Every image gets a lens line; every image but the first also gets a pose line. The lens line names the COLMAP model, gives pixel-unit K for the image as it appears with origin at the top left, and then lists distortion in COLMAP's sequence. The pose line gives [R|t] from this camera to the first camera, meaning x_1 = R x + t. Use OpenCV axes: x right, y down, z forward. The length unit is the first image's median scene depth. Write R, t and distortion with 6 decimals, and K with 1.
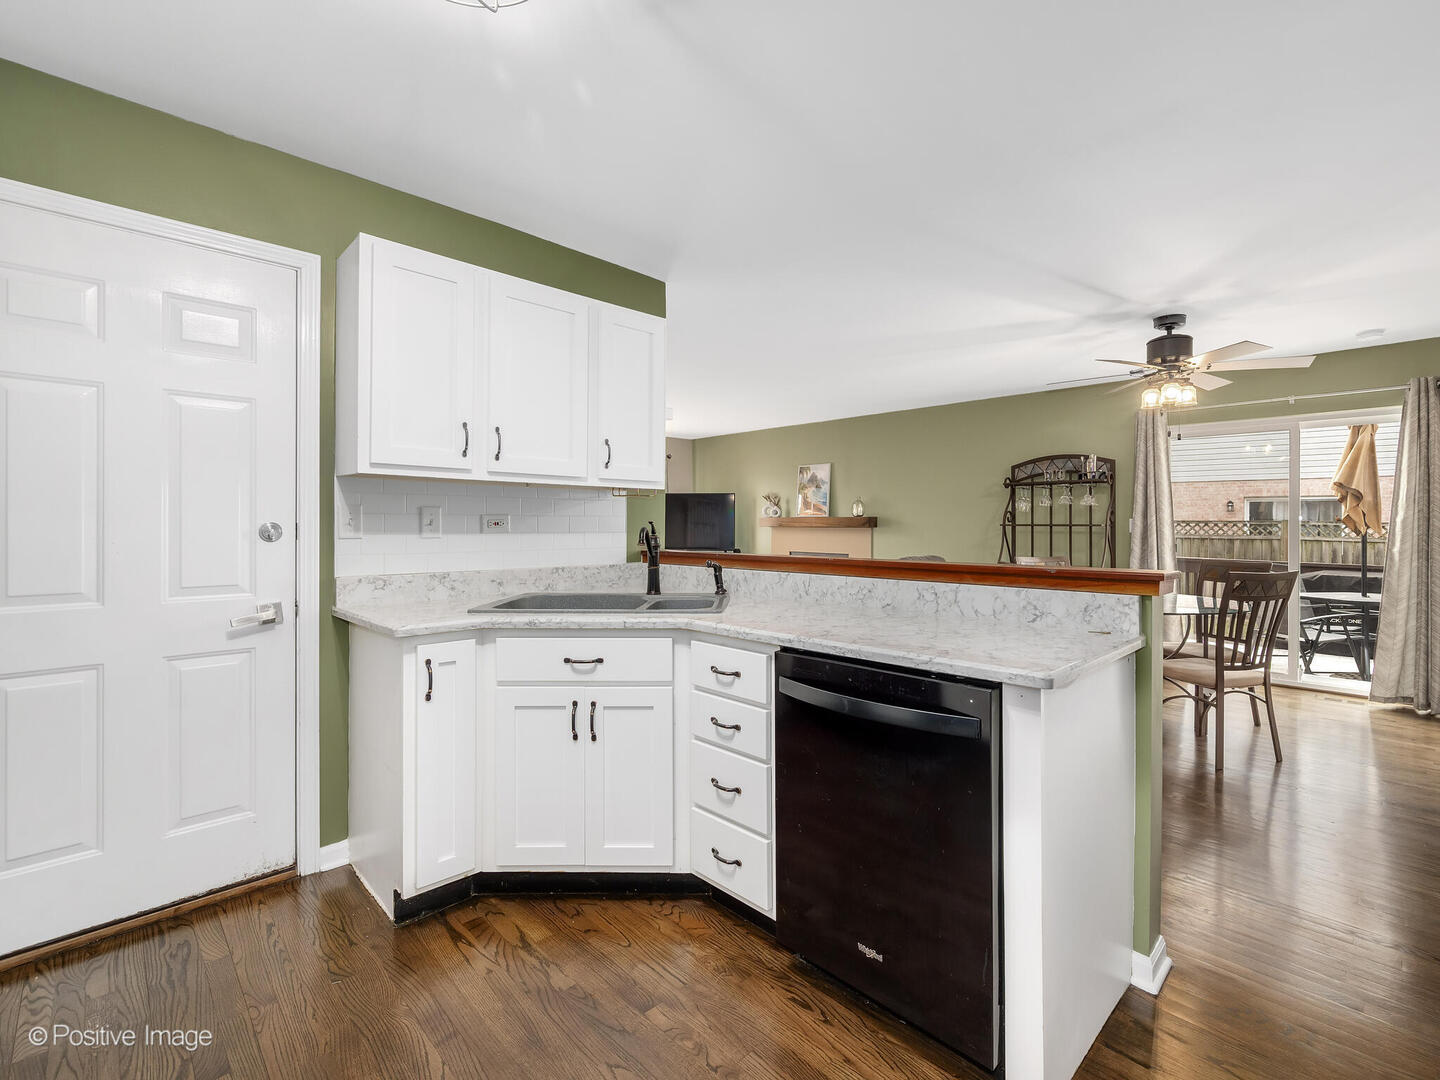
lens RADIAL K [[660.9, 0, 750.9], [0, 660.9, 520.7], [0, 0, 1]] dist [-0.001944, 0.000061]
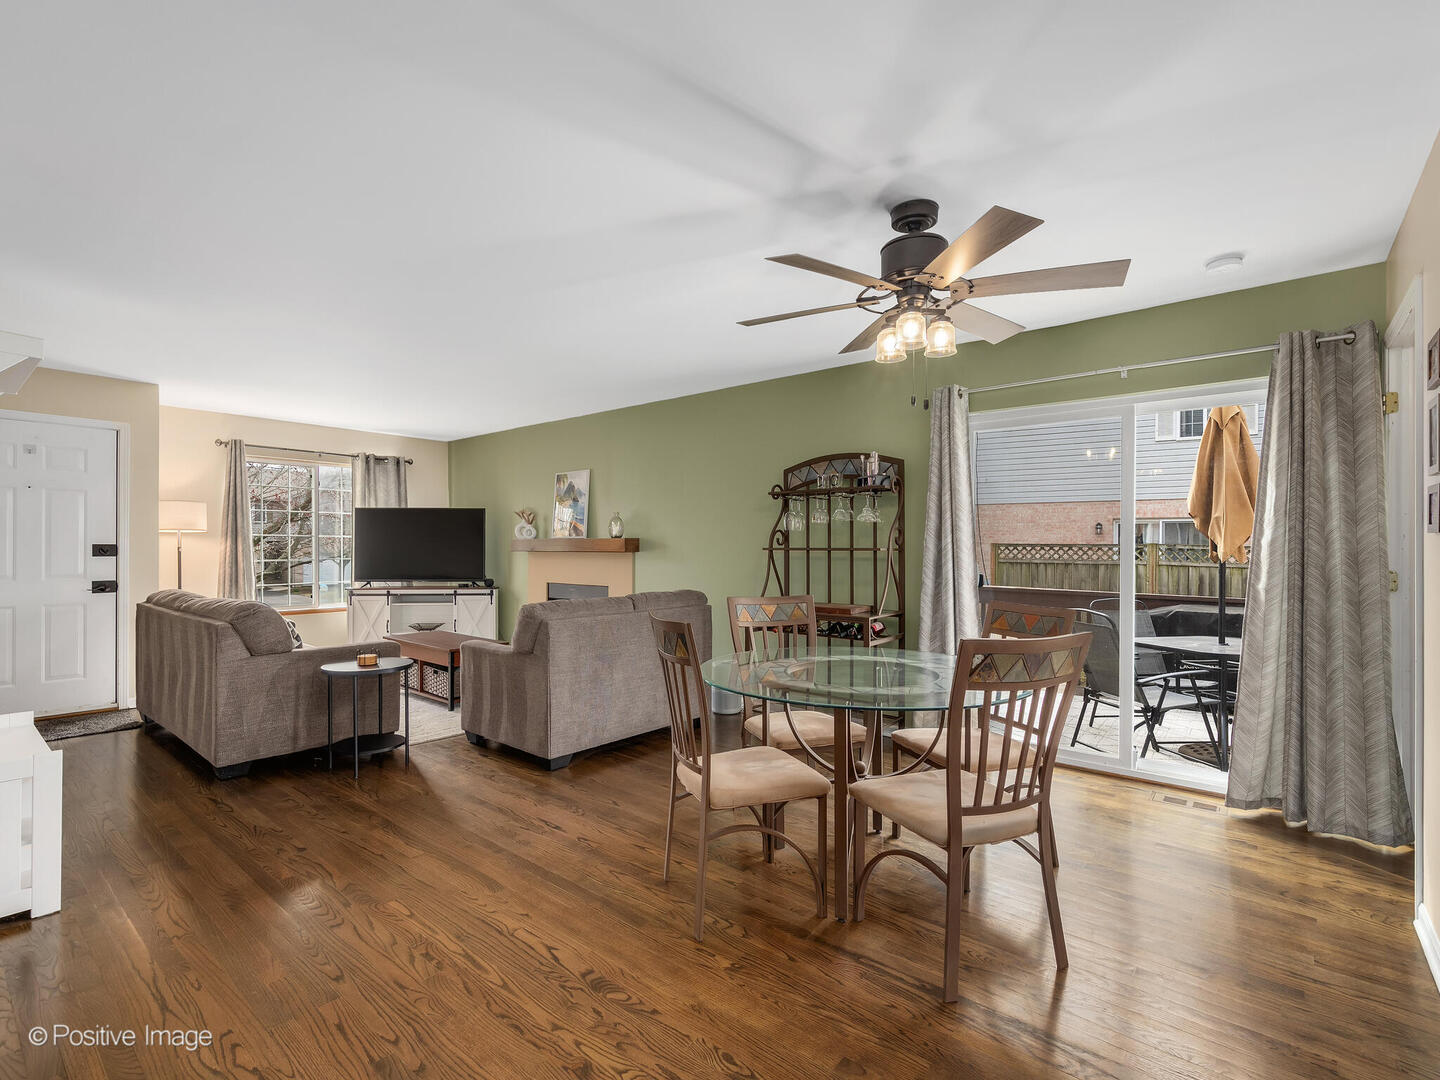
lens RADIAL K [[660.9, 0, 721.4], [0, 660.9, 546.3], [0, 0, 1]] dist [-0.001944, 0.000061]
pose [[0.996378, 0.000521, 0.085038, 0.292326], [-0.000782, 0.999995, 0.003037, 0.001451], [-0.085036, -0.003093, 0.996373, 0.293596]]
